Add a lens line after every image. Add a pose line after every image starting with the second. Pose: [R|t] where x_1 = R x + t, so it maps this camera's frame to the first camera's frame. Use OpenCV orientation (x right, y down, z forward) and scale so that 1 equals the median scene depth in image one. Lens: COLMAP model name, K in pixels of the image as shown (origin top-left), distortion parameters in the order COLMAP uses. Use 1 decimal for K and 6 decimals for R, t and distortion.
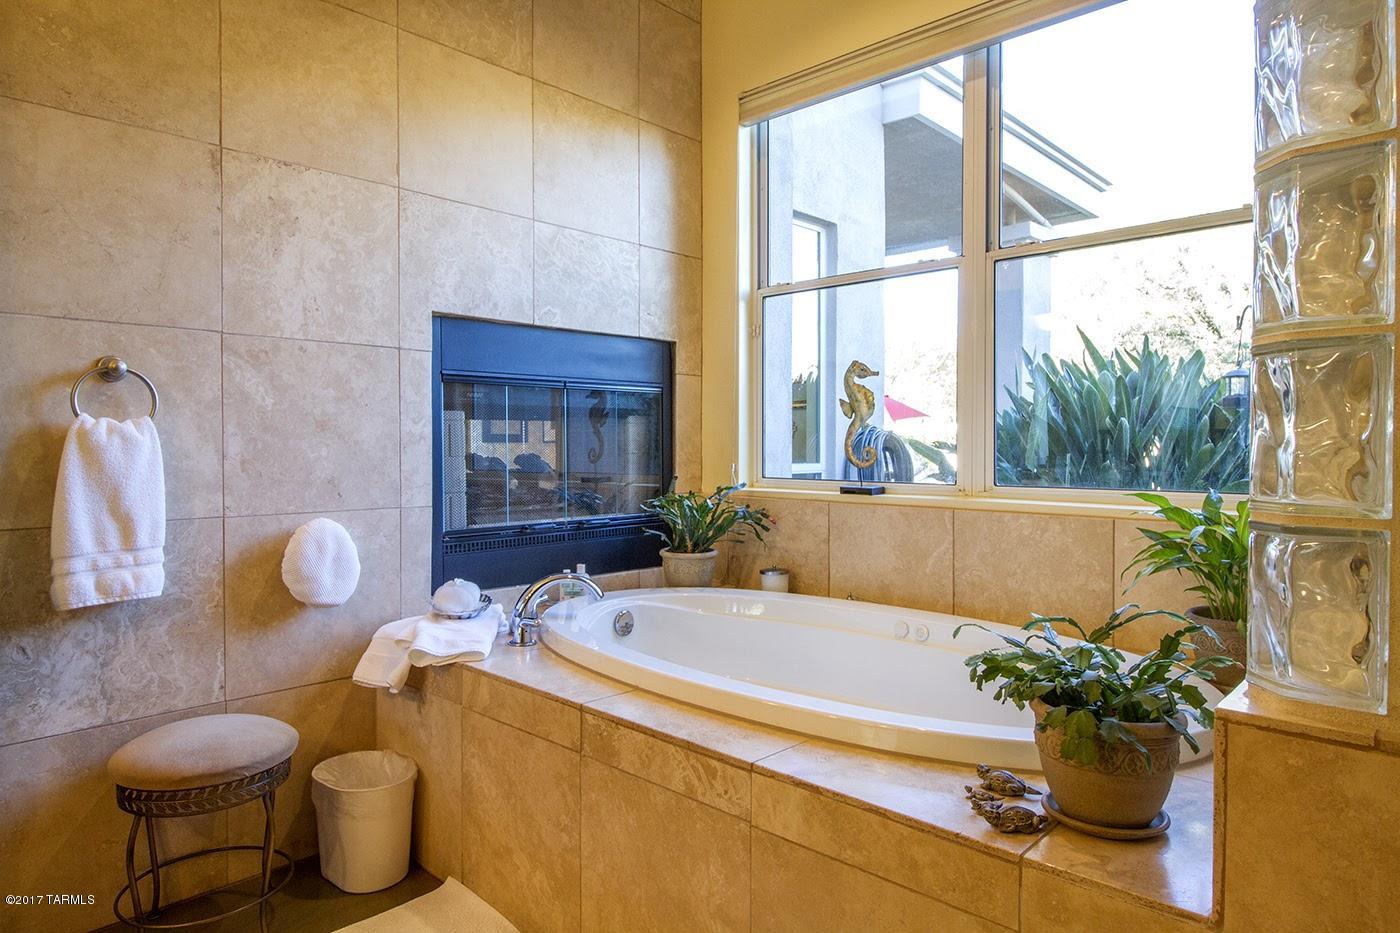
lens RADIAL K [[833.4, 0, 700.0], [0, 833.4, 466.5], [0, 0, 1]] dist [-0.002657, -0.003738]
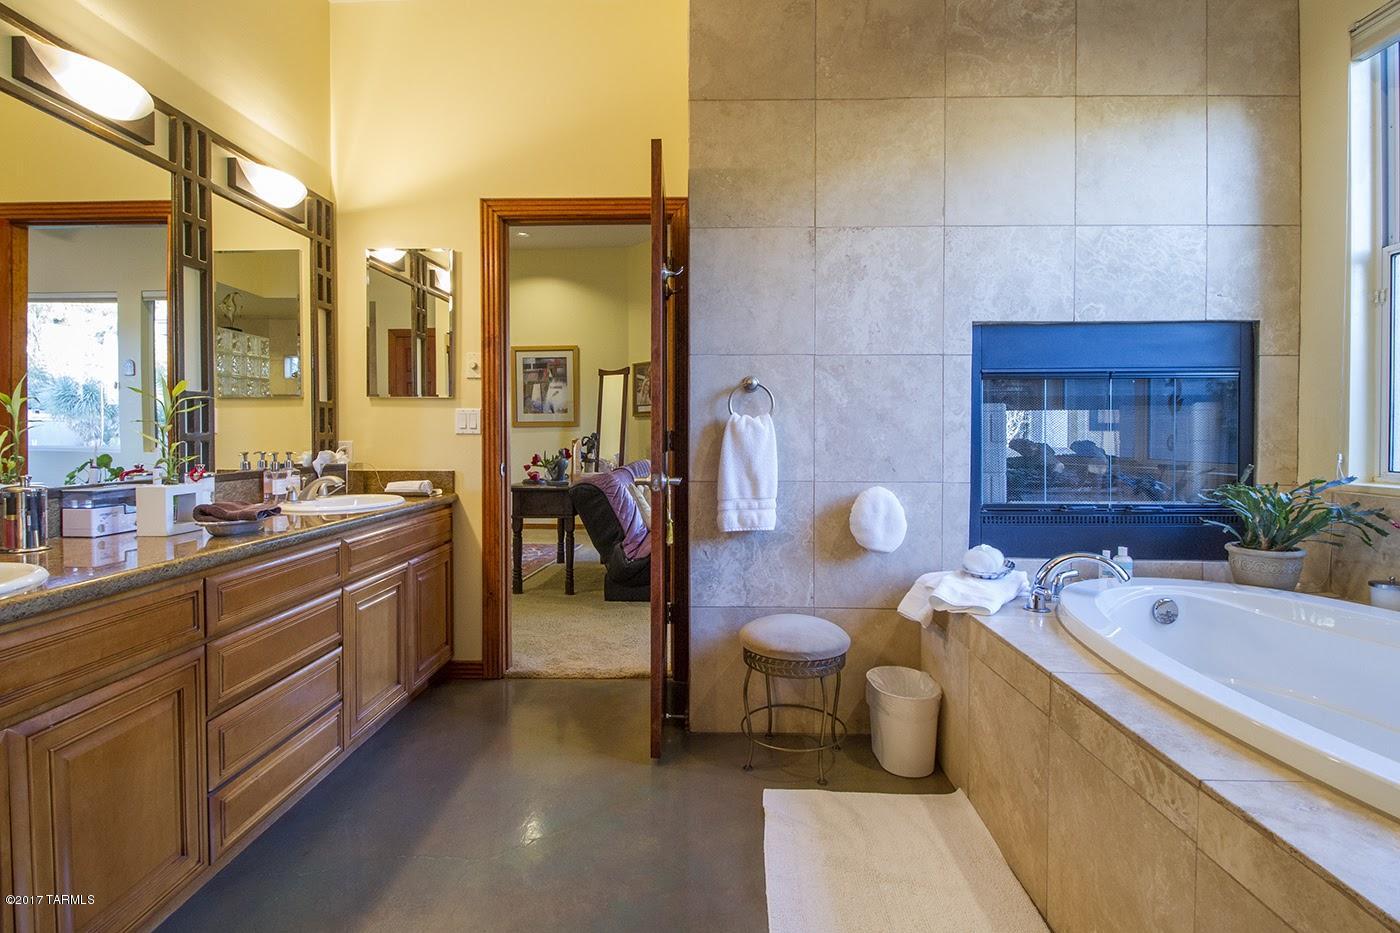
lens RADIAL K [[661.4, 0, 699.6], [0, 661.4, 452.6], [0, 0, 1]] dist [0.000232, -0.010685]
pose [[0.666822, 0.022889, -0.744866, 0.148053], [-0.019923, 0.999718, 0.012885, -0.000744], [0.744951, 0.006248, 0.667090, 0.072398]]
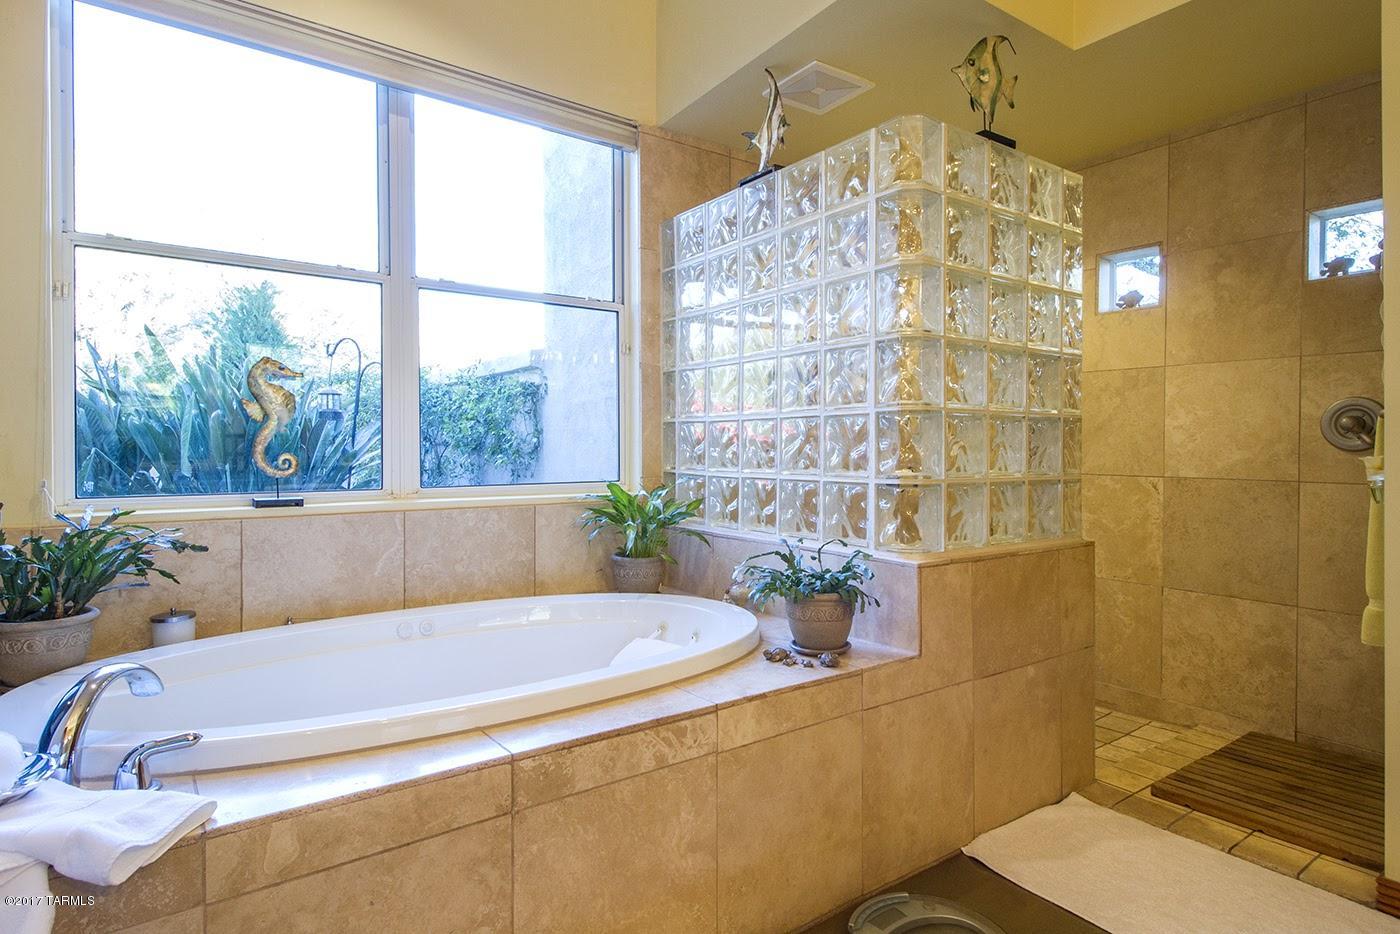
lens RADIAL K [[752.6, 0, 700.0], [0, 752.6, 467.0], [0, 0, 1]] dist [0.001037, 0.000028]
pose [[0.187935, -0.024606, 0.981873, -0.694294], [0.029196, 0.999384, 0.019456, -0.016574], [-0.981747, 0.025010, 0.188538, 0.529163]]
